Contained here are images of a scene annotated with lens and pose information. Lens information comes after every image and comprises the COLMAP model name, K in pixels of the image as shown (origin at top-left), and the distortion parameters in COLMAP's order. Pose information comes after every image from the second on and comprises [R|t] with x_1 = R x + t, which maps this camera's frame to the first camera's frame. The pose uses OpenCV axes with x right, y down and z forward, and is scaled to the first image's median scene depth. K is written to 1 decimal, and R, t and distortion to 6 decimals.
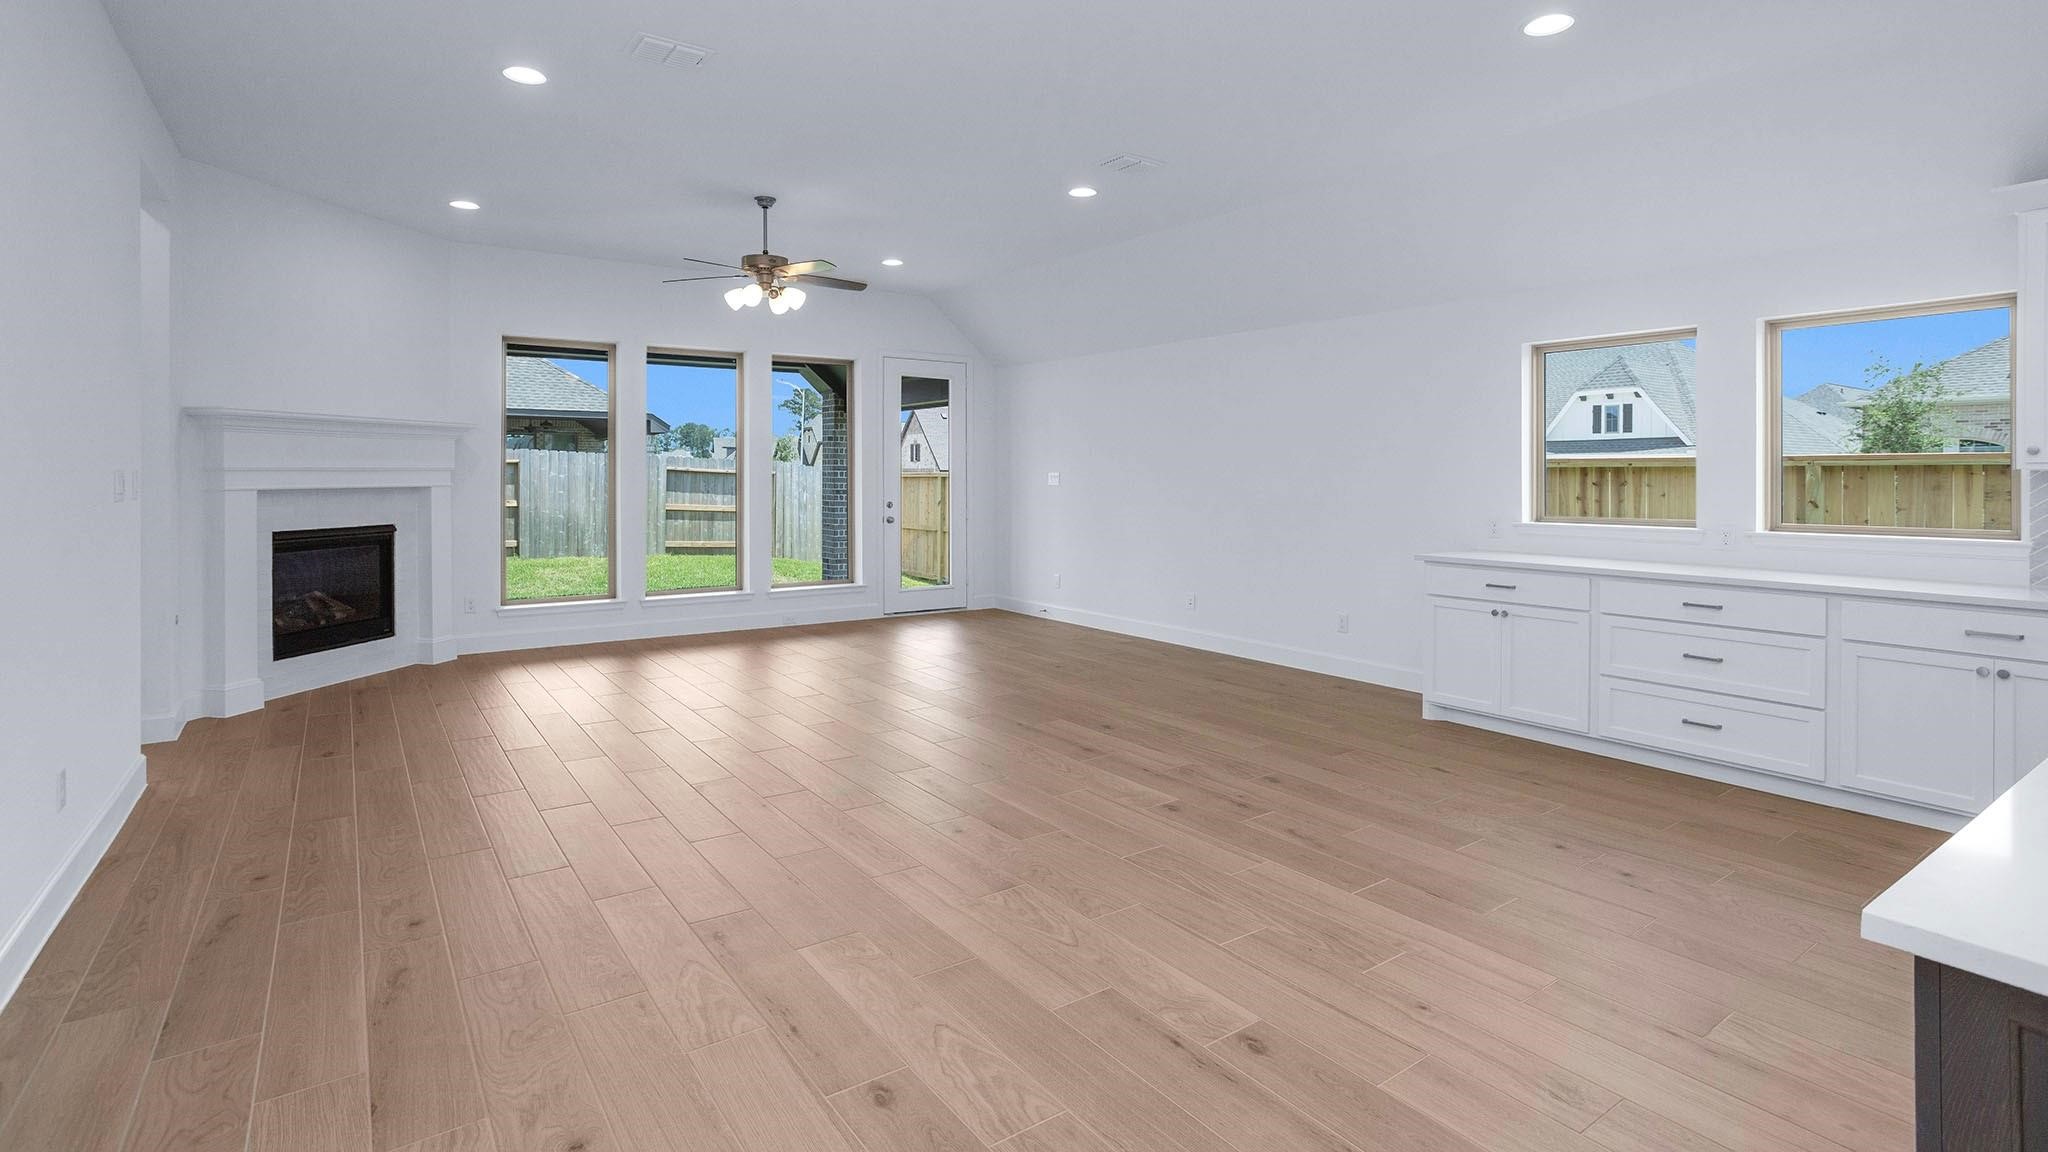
lens RADIAL K [[976.4, 0, 1028.4], [0, 976.4, 575.5], [0, 0, 1]] dist [0.003661, 0.001202]
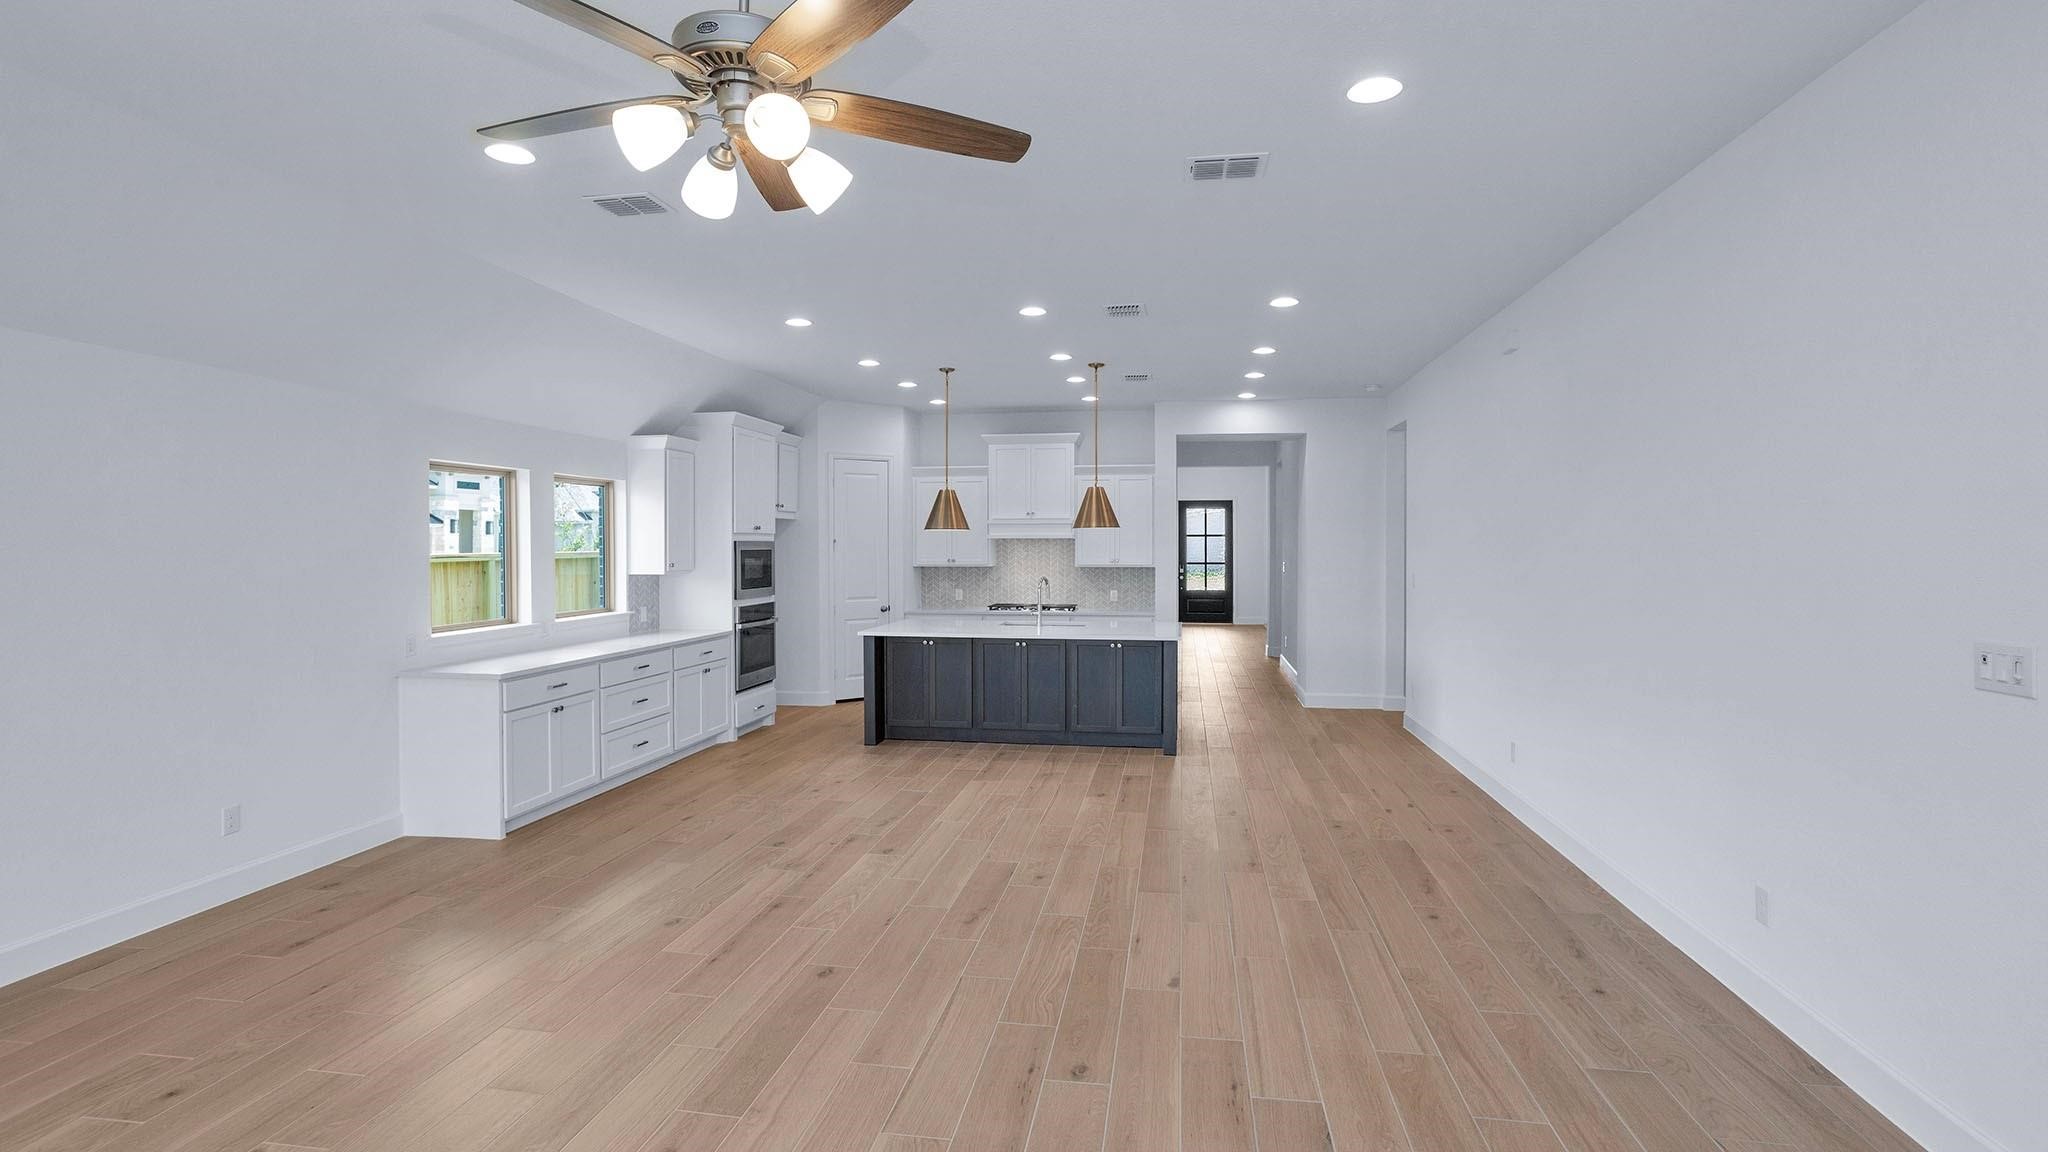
lens RADIAL K [[976.4, 0, 1025.0], [0, 976.4, 568.9], [0, 0, 1]] dist [0.003661, 0.001202]
pose [[-0.716989, -0.015036, 0.696922, -1.247820], [0.067790, 0.993525, 0.091178, -0.338628], [-0.693780, 0.112618, -0.711327, 2.495951]]
